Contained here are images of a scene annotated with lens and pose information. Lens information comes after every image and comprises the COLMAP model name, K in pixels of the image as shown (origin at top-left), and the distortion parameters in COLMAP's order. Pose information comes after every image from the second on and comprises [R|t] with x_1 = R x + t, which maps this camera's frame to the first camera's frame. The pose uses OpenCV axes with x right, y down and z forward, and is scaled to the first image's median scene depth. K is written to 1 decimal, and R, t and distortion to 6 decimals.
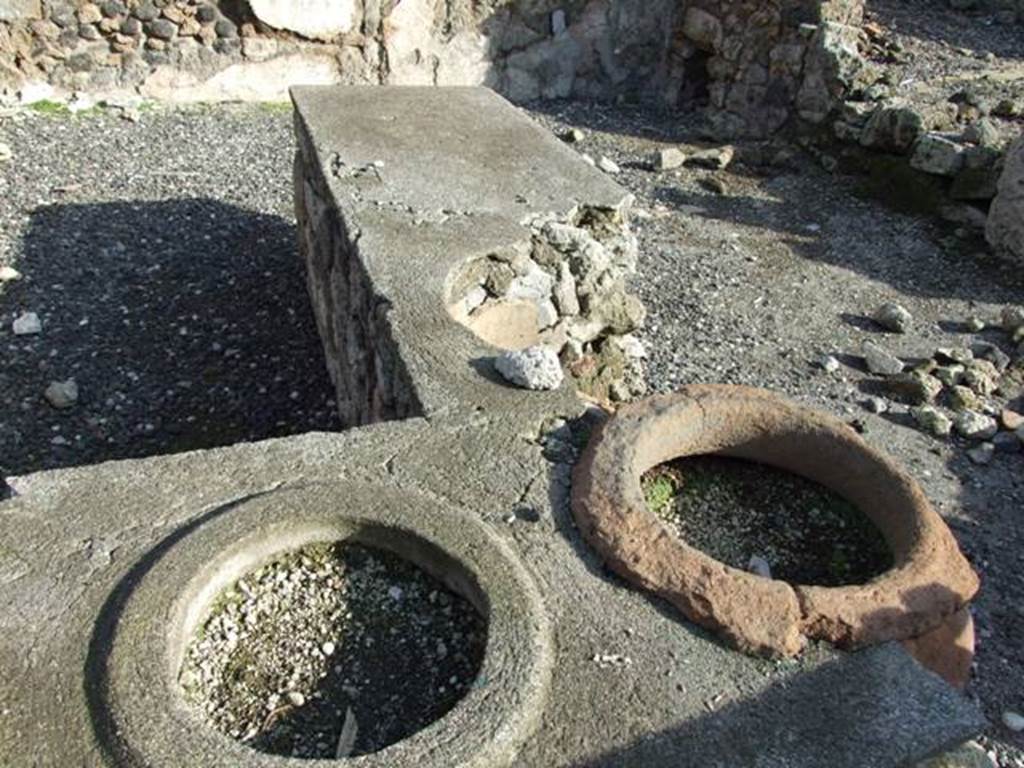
lens RADIAL K [[814.4, 0, 509.8], [0, 814.4, 369.6], [0, 0, 1]] dist [-0.056490, 0.047713]
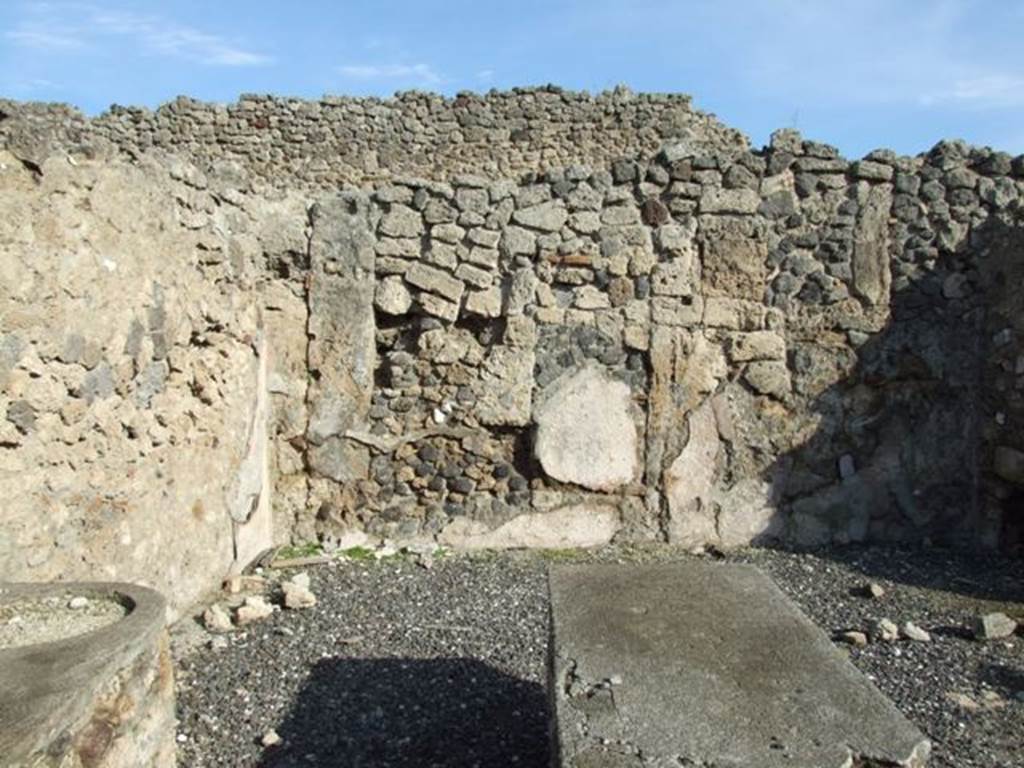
lens RADIAL K [[814.4, 0, 511.3], [0, 814.4, 377.5], [0, 0, 1]] dist [-0.056490, 0.047713]
pose [[0.937441, -0.063390, -0.342325, 0.040416], [-0.104087, 0.887276, -0.449341, -0.091175], [0.332220, 0.456862, 0.825171, 0.039199]]
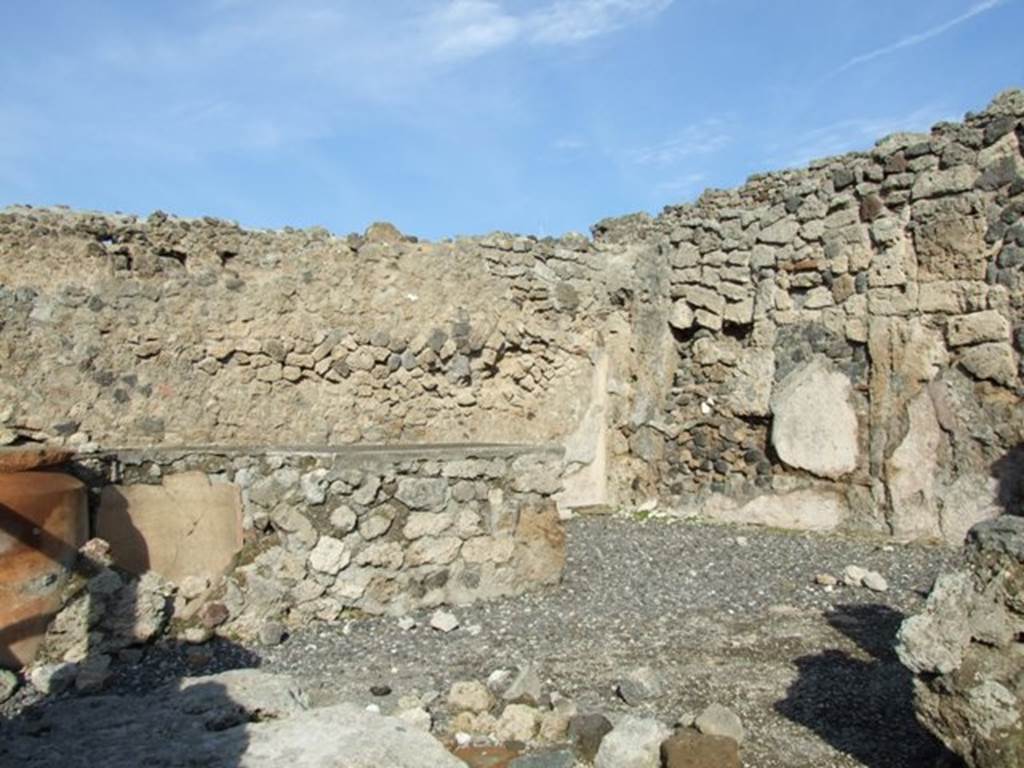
lens RADIAL K [[814.4, 0, 516.4], [0, 814.4, 377.2], [0, 0, 1]] dist [-0.056490, 0.047713]
pose [[0.319330, -0.131362, -0.938495, 1.160373], [-0.458681, 0.845182, -0.274370, -0.048724], [0.829241, 0.518084, 0.209639, 0.592200]]
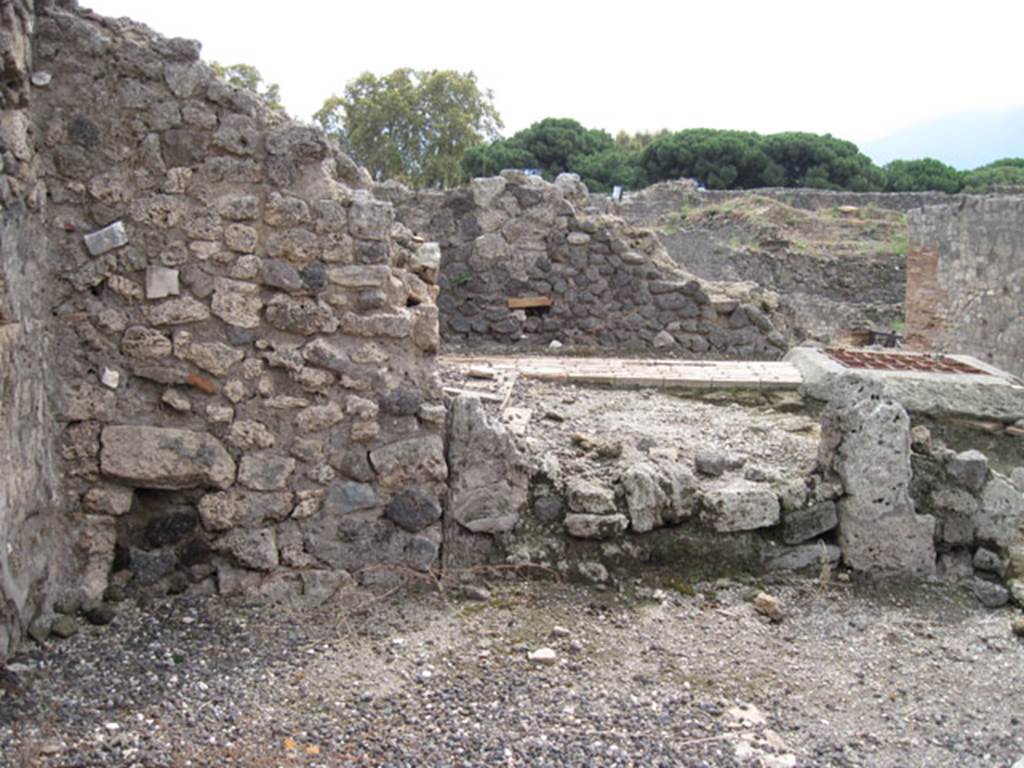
lens RADIAL K [[1047.7, 0, 544.1], [0, 1047.7, 386.1], [0, 0, 1]] dist [-0.101203, 0.000000]
pose [[0.214080, -0.208083, 0.954396, -0.661644], [0.490866, 0.867640, 0.079062, -0.719225], [-0.844524, 0.451555, 0.287886, 1.025734]]
